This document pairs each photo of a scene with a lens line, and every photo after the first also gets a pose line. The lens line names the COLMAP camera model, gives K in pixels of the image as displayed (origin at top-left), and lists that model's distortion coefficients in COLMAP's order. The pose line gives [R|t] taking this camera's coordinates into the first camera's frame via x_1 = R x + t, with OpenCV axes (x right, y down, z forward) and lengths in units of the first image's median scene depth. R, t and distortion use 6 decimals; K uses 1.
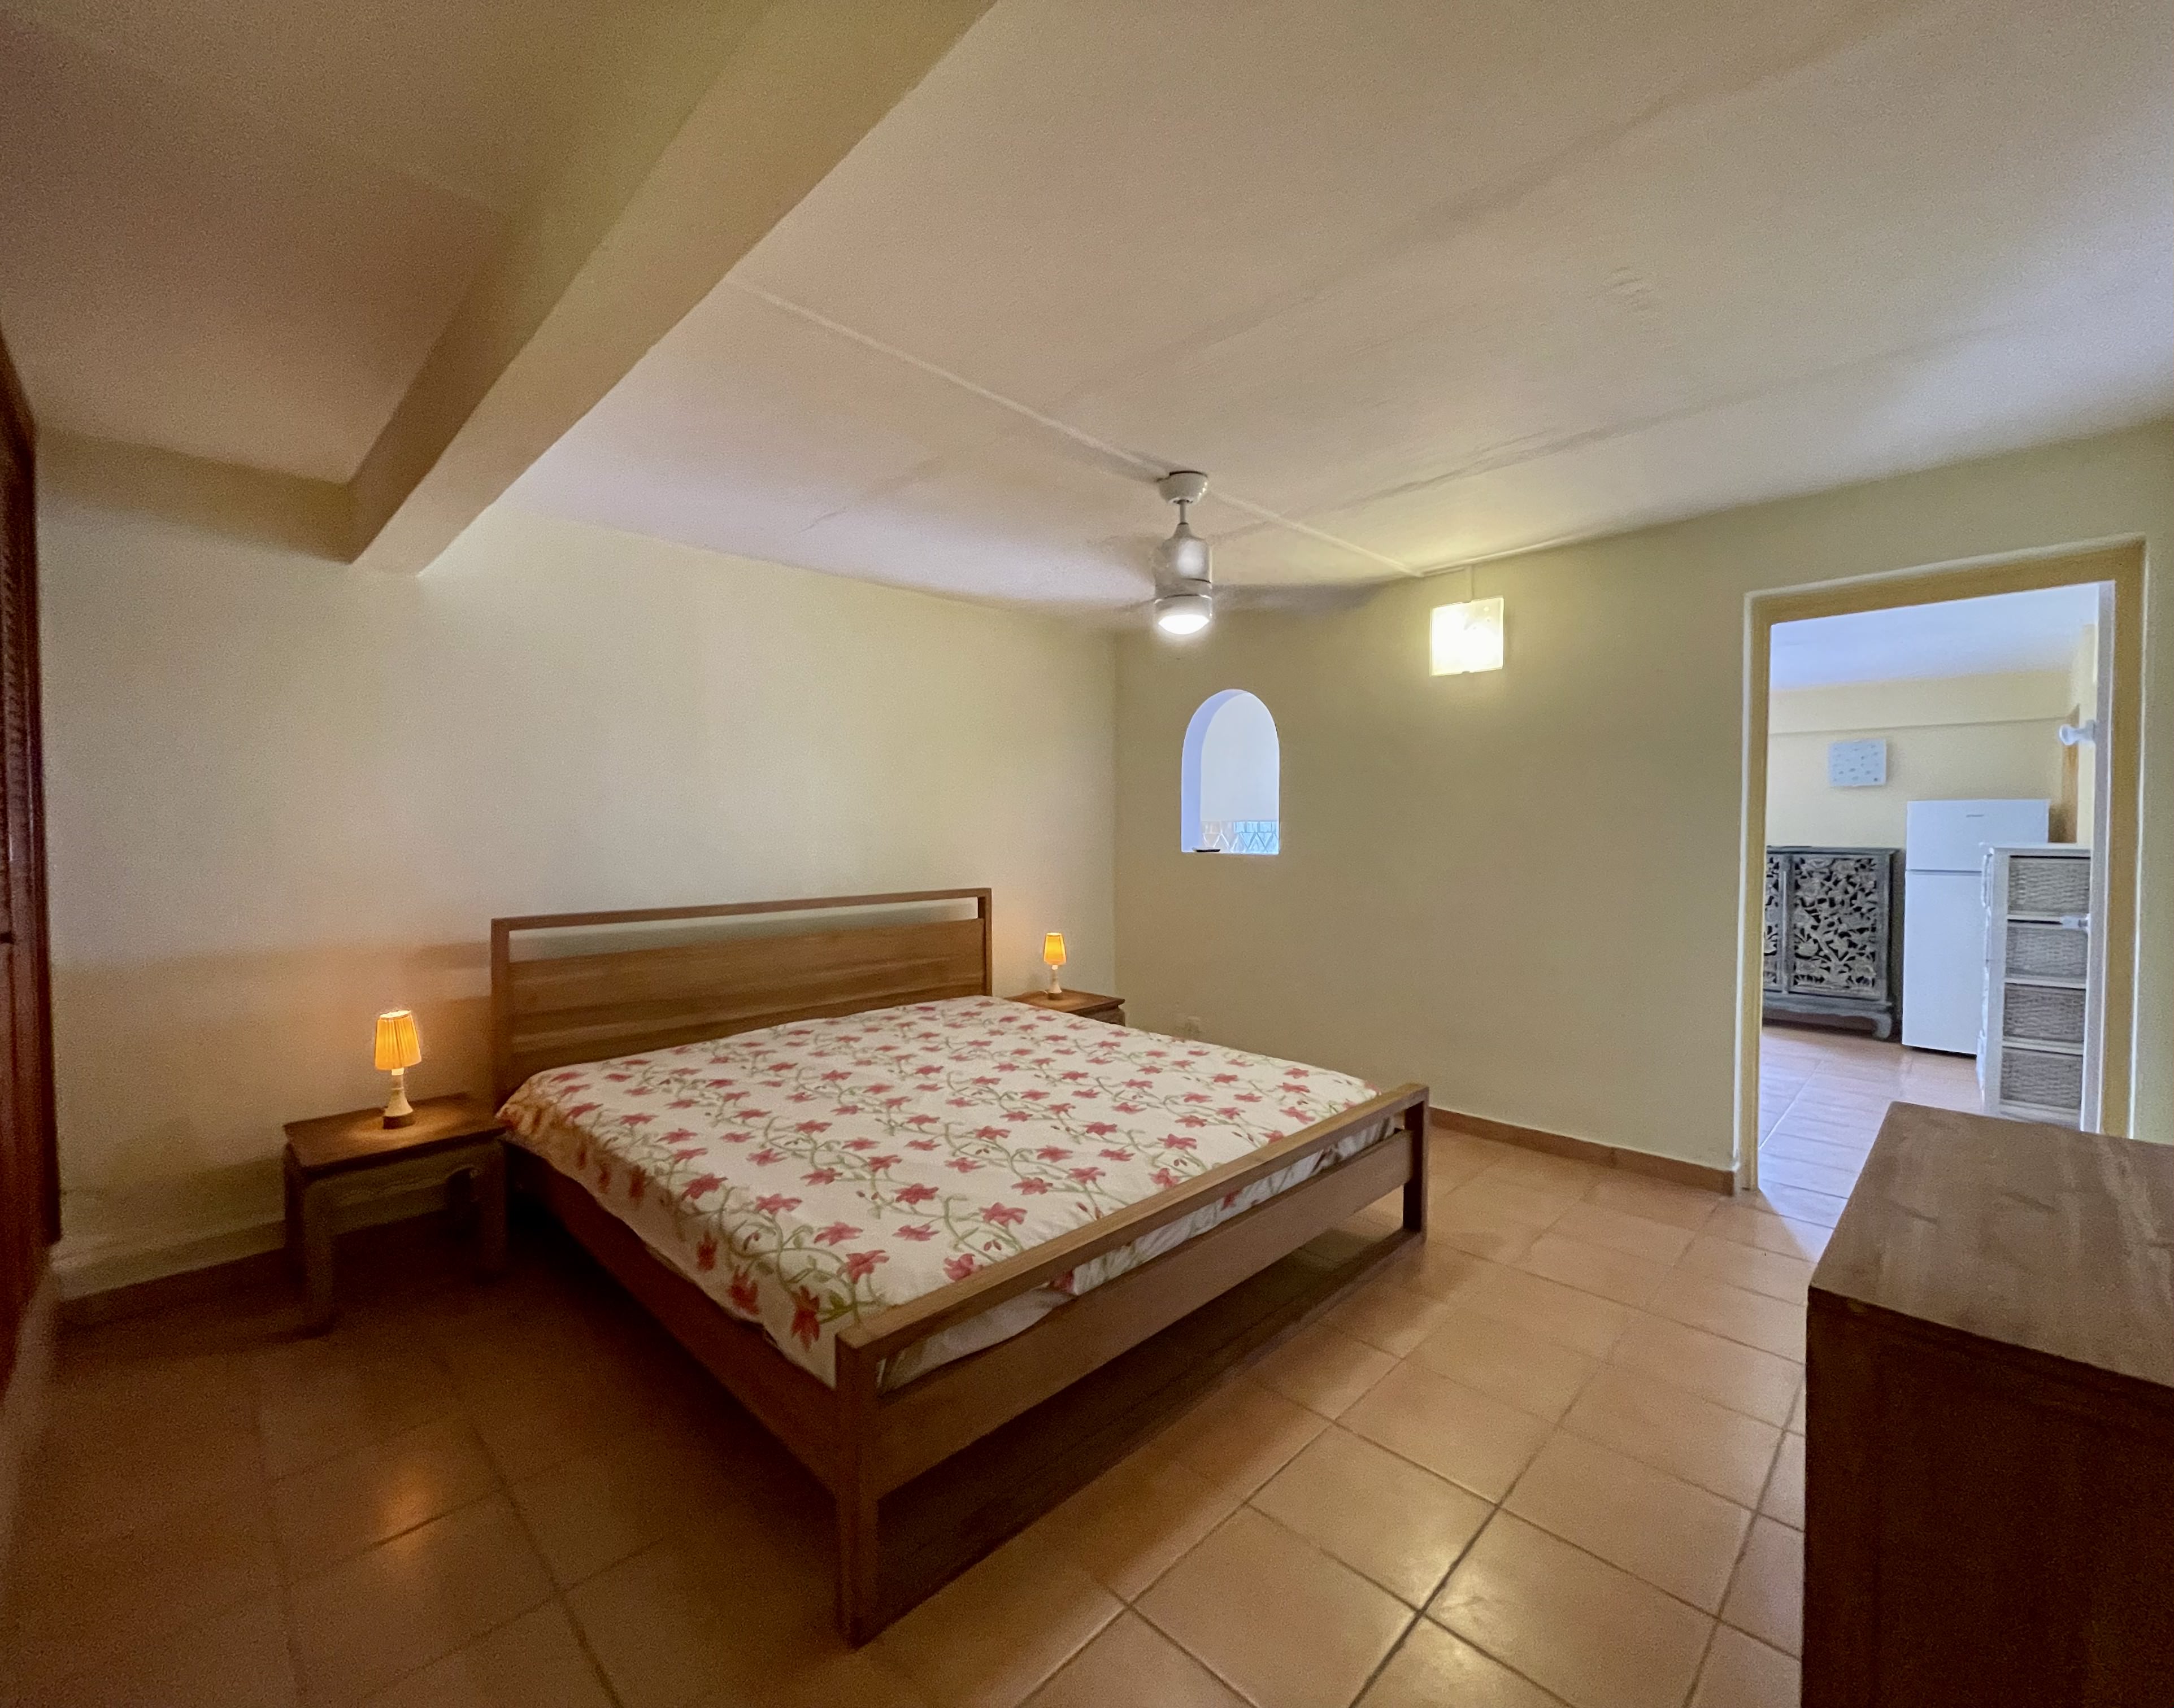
lens RADIAL K [[906.6, 0, 1070.6], [0, 906.6, 848.4], [0, 0, 1]] dist [0.002797, 0.000076]
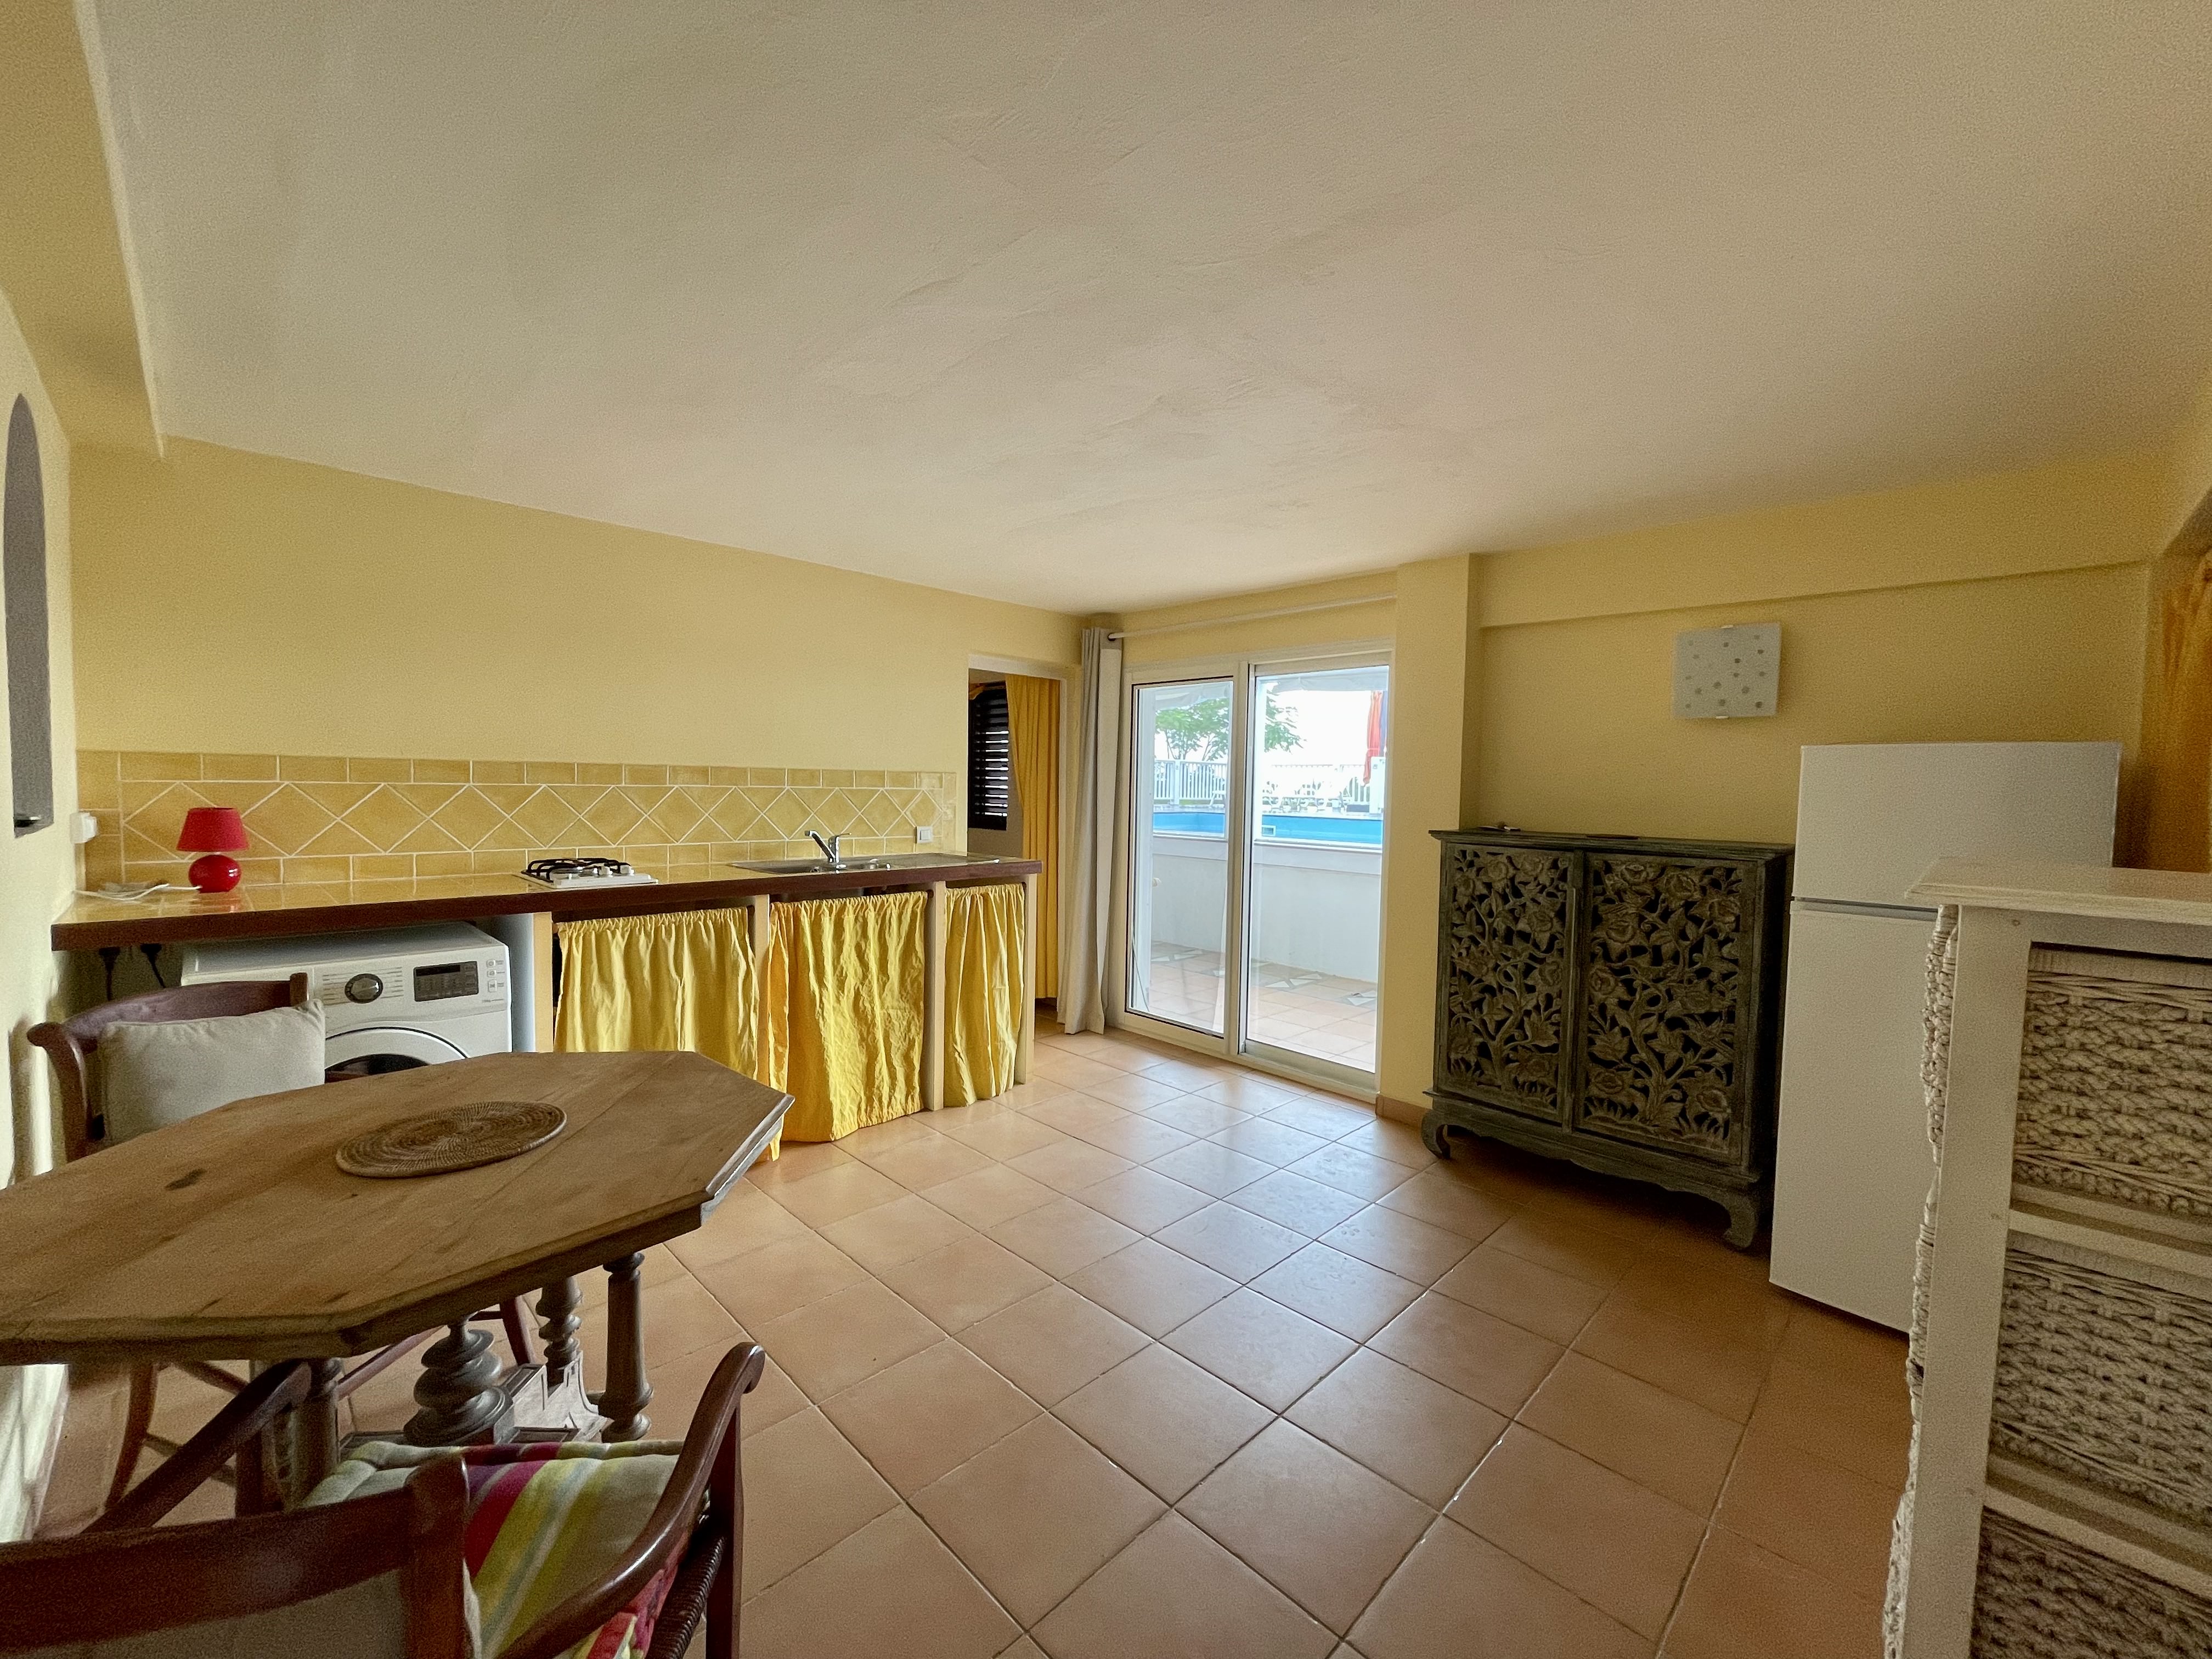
lens RADIAL K [[897.1, 0, 1121.3], [0, 897.1, 825.4], [0, 0, 1]] dist [-0.014133, 0.000271]
pose [[0.999730, 0.010880, 0.020521, 0.544546], [-0.011397, 0.999617, 0.025212, -0.018534], [-0.020238, -0.025439, 0.999471, 0.534242]]
